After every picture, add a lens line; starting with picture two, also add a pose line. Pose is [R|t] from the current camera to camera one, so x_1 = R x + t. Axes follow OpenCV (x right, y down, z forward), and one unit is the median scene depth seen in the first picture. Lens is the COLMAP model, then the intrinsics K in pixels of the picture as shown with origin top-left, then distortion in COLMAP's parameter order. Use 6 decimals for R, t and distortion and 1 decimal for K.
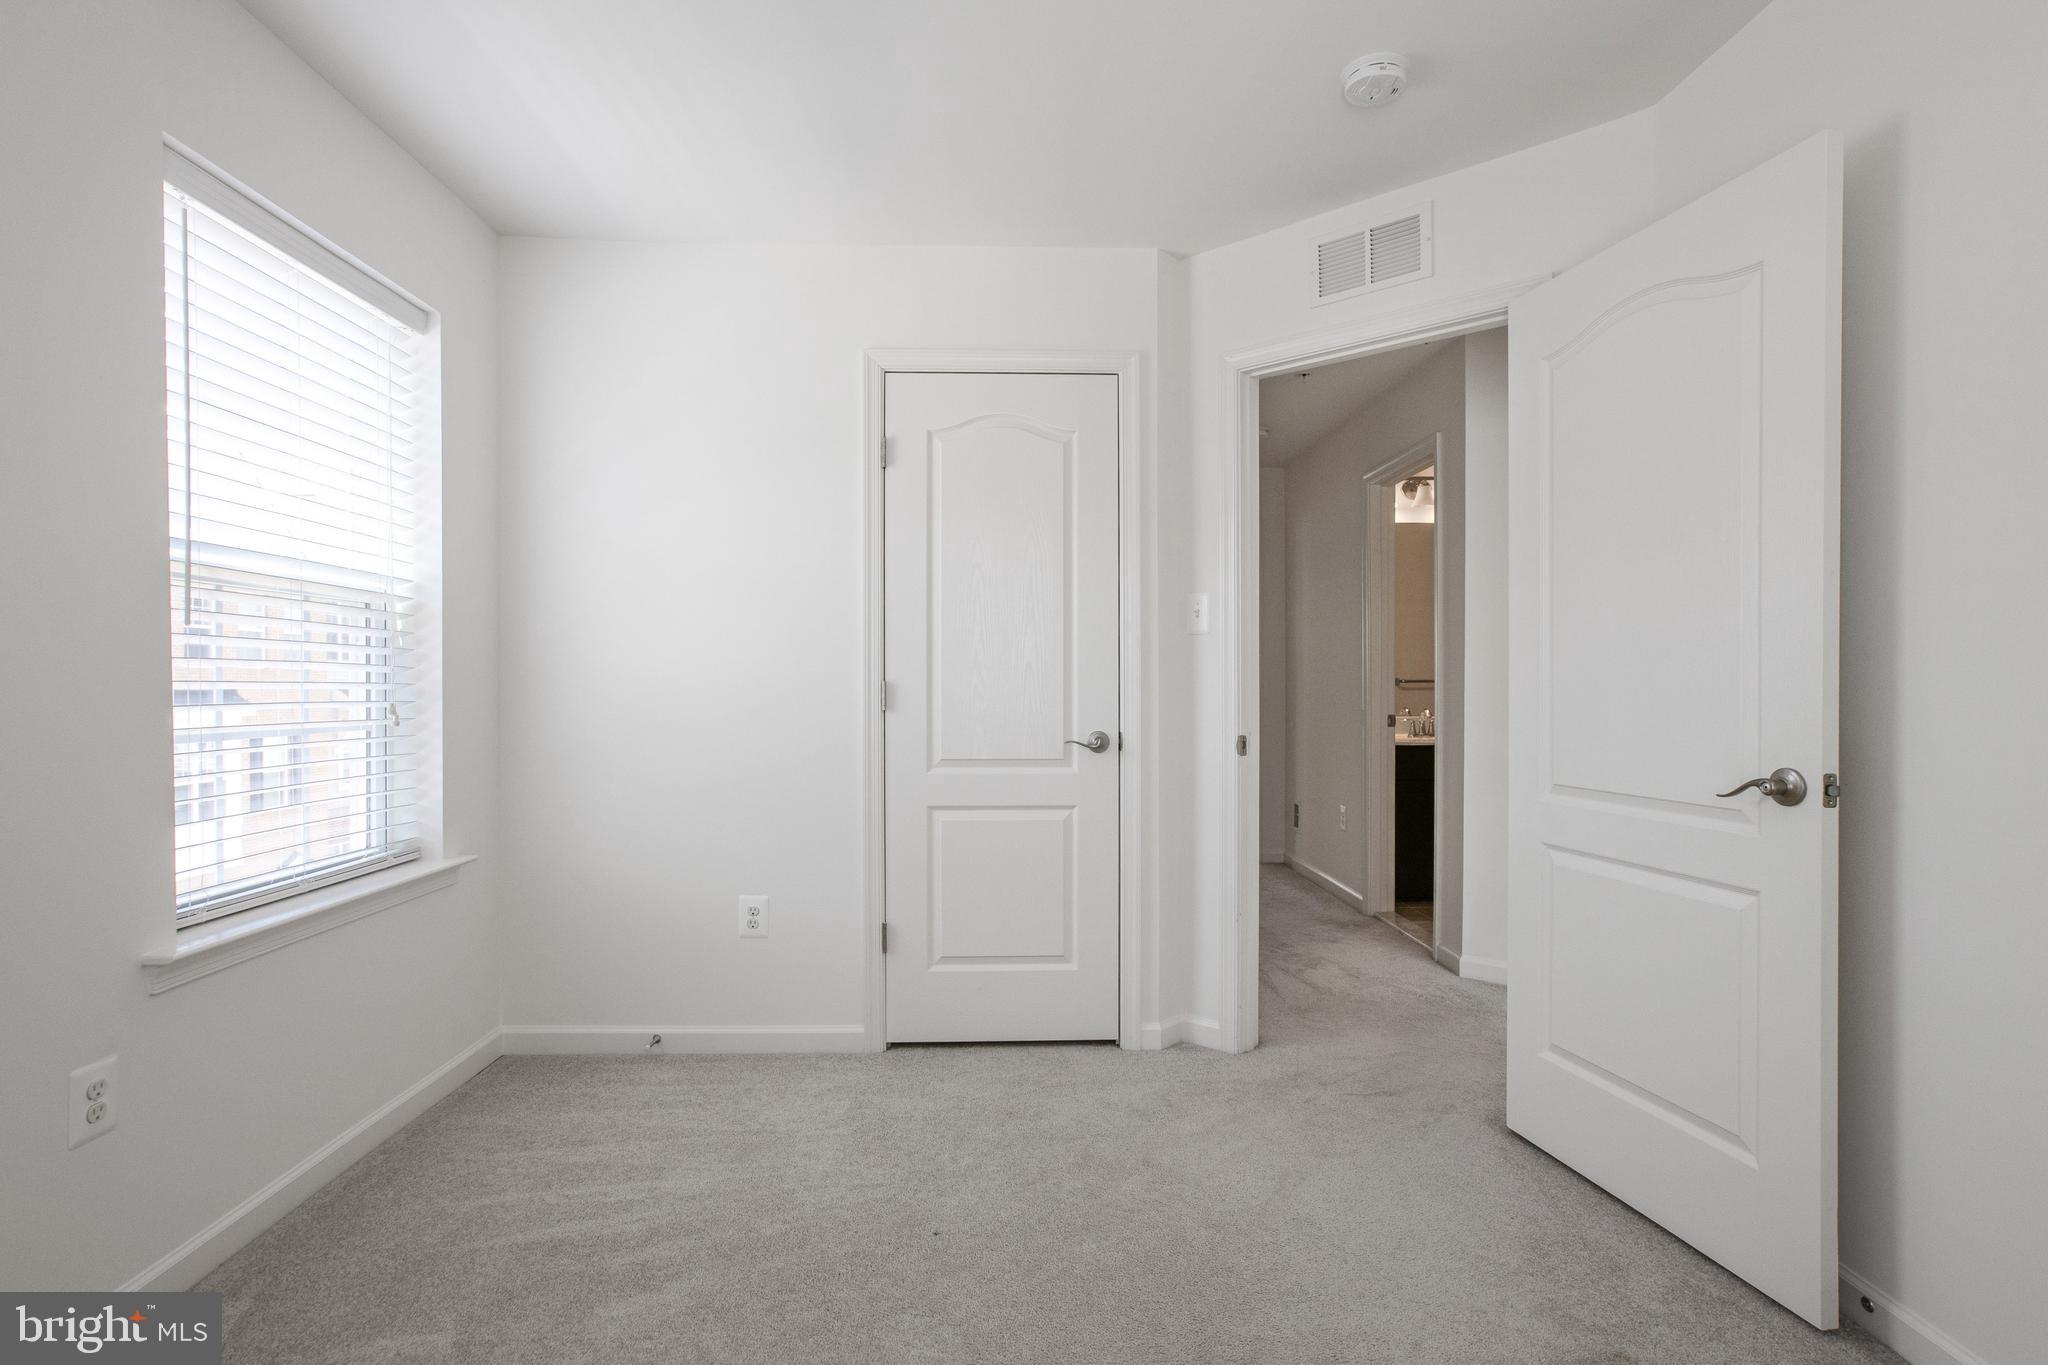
lens RADIAL K [[1002.7, 0, 1024.0], [0, 1002.7, 682.5], [0, 0, 1]] dist [-0.026902, 0.019461]
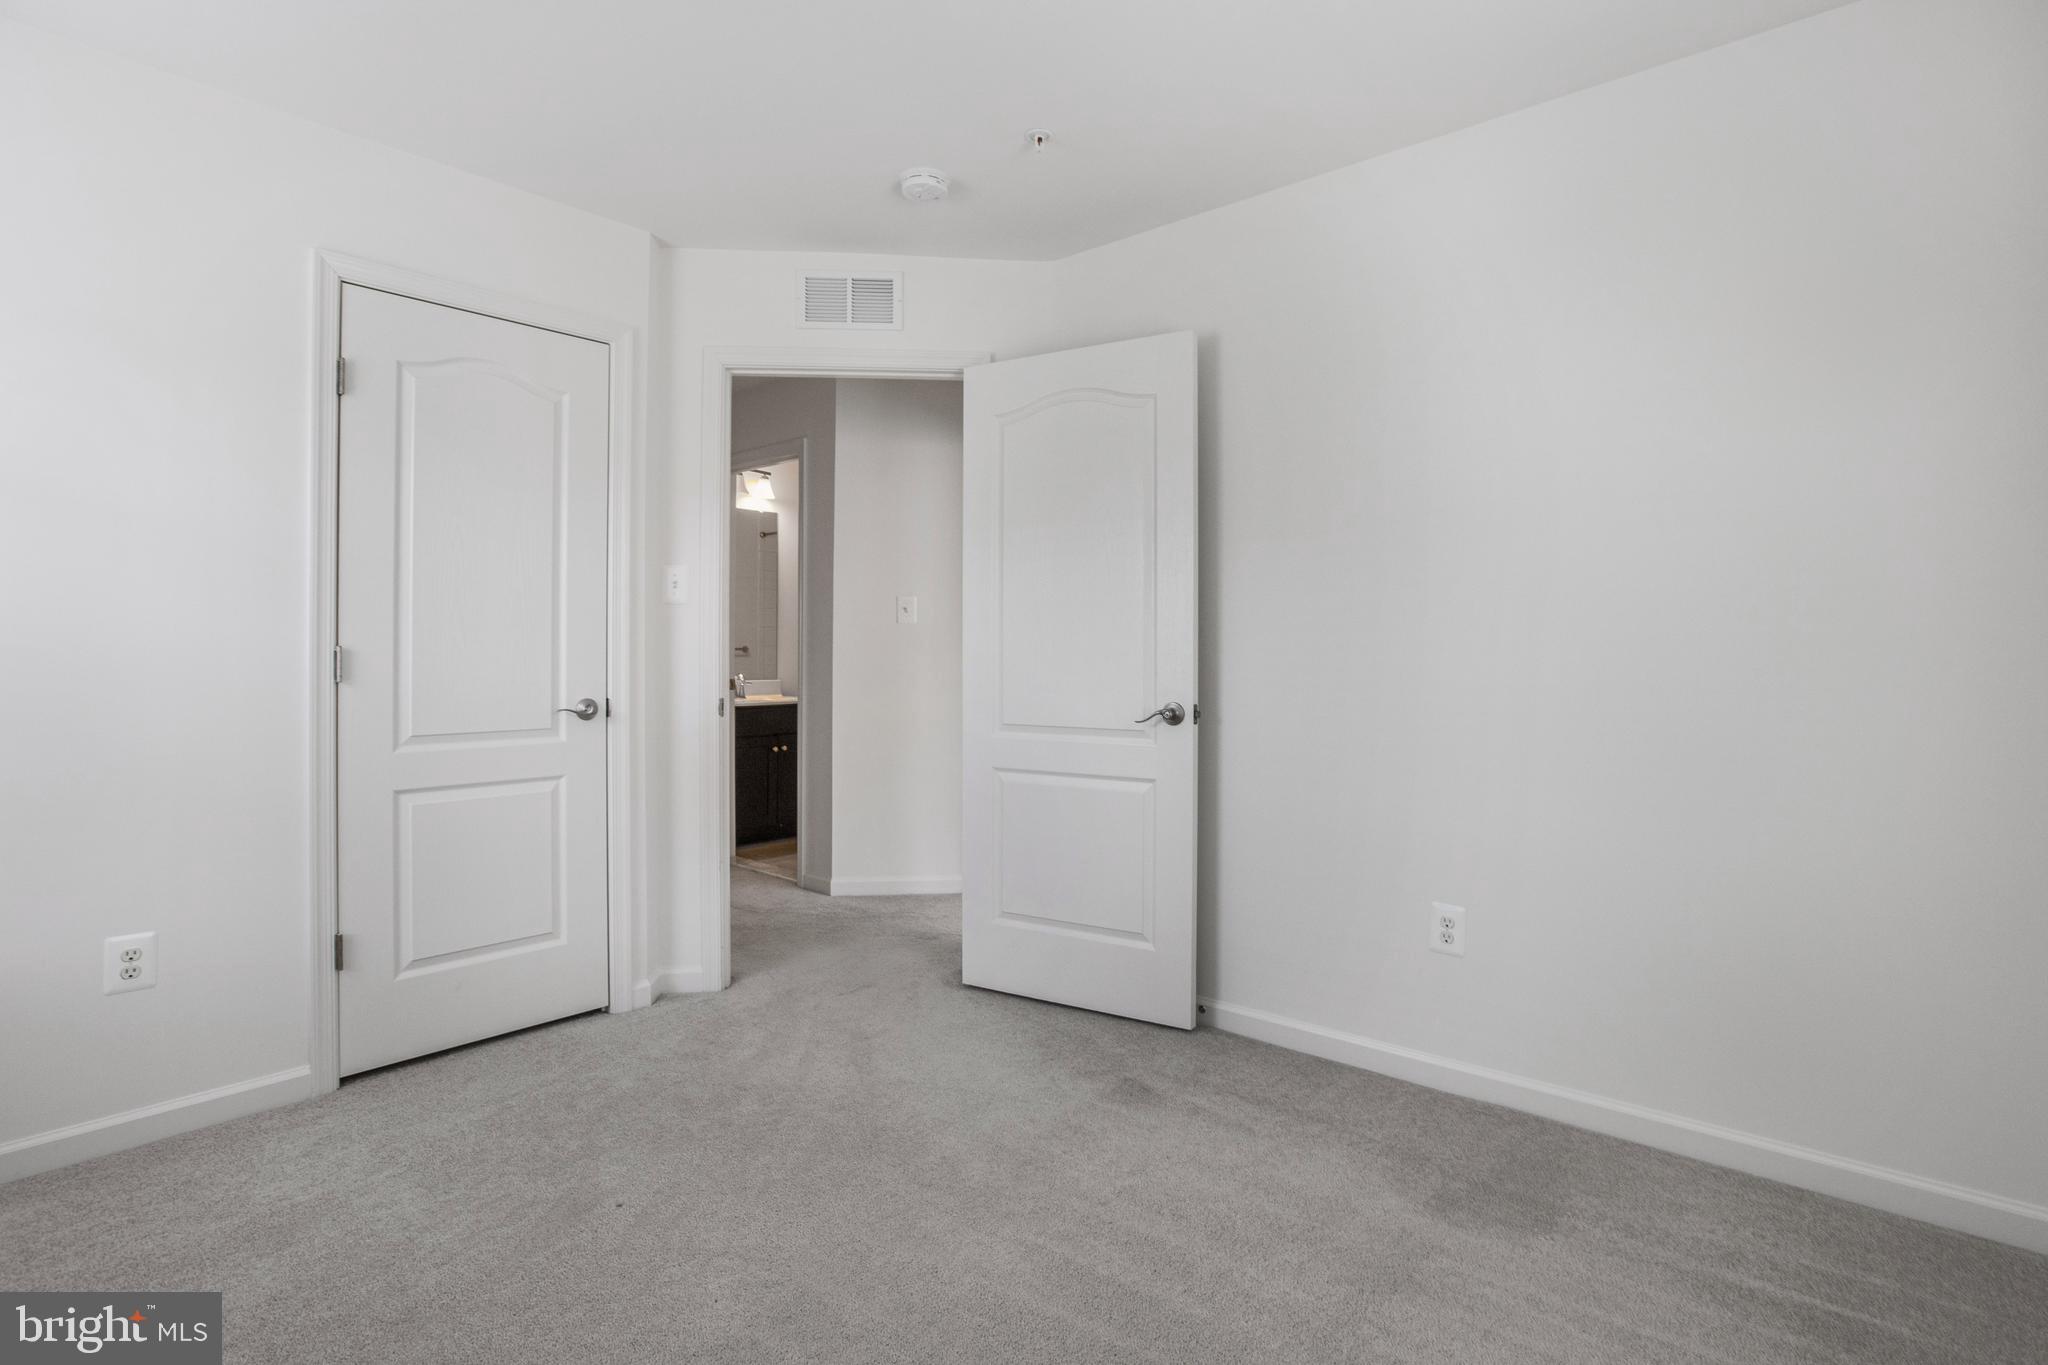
lens RADIAL K [[974.3, 0, 1030.6], [0, 974.3, 632.4], [0, 0, 1]] dist [-0.041353, 0.020442]
pose [[0.693878, 0.015032, 0.719935, -0.414125], [-0.002991, 0.999834, -0.017993, -0.000946], [-0.720086, 0.010332, 0.693808, 0.029182]]
